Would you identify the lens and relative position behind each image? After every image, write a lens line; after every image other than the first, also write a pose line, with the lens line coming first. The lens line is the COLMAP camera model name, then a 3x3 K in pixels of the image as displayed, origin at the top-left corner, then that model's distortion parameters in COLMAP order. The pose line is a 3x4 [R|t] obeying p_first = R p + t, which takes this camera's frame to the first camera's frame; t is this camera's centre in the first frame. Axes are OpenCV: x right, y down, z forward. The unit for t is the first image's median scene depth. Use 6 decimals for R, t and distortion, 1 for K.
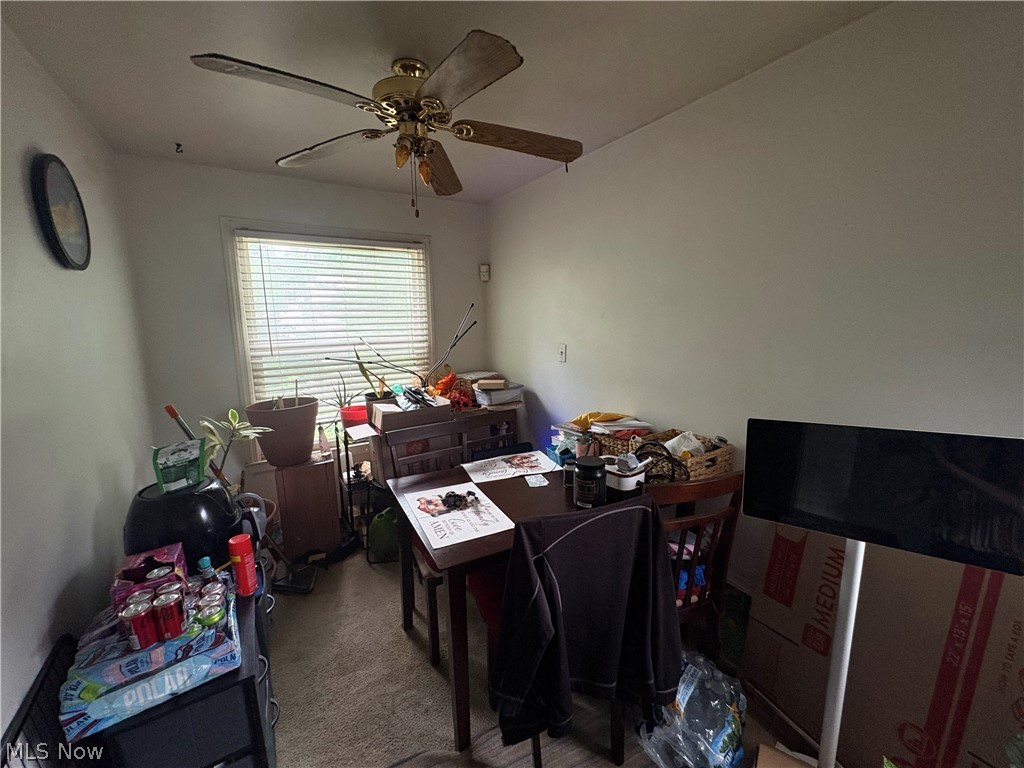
lens RADIAL K [[409.9, 0, 511.6], [0, 409.9, 382.5], [0, 0, 1]] dist [0.001263, -0.000056]
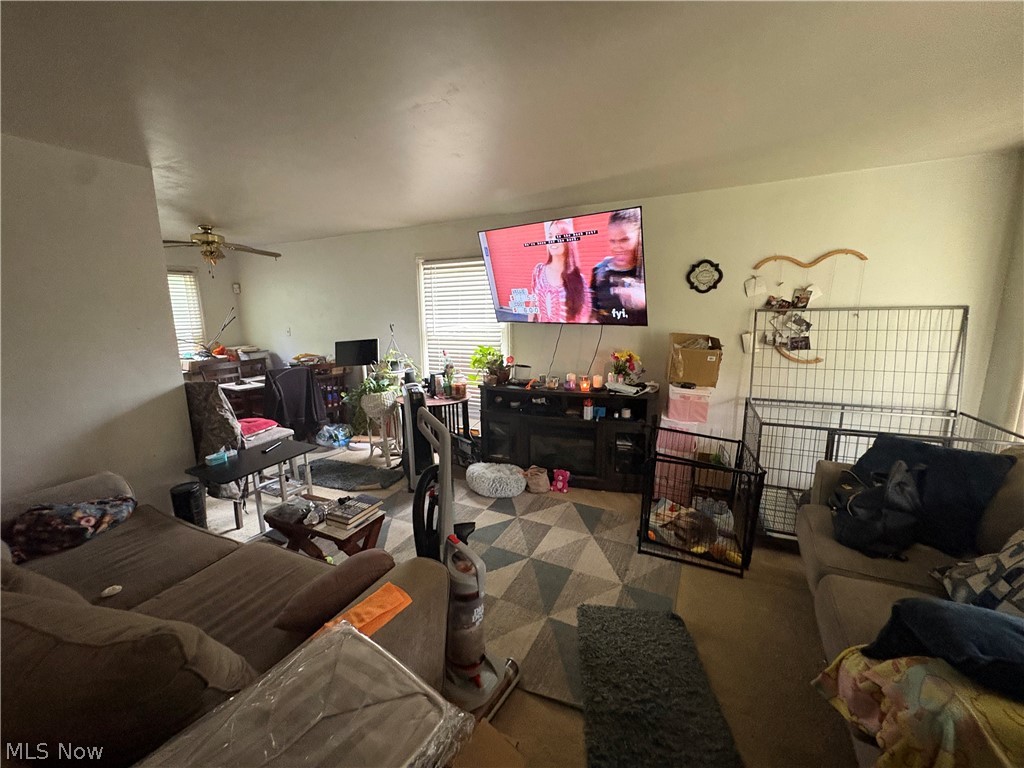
lens RADIAL K [[409.9, 0, 511.6], [0, 409.9, 382.5], [0, 0, 1]] dist [0.001263, -0.000056]
pose [[0.851808, -0.090477, 0.515982, -0.007076], [0.083089, 0.995838, 0.037453, 0.185883], [-0.517223, 0.010969, 0.855780, -1.265303]]
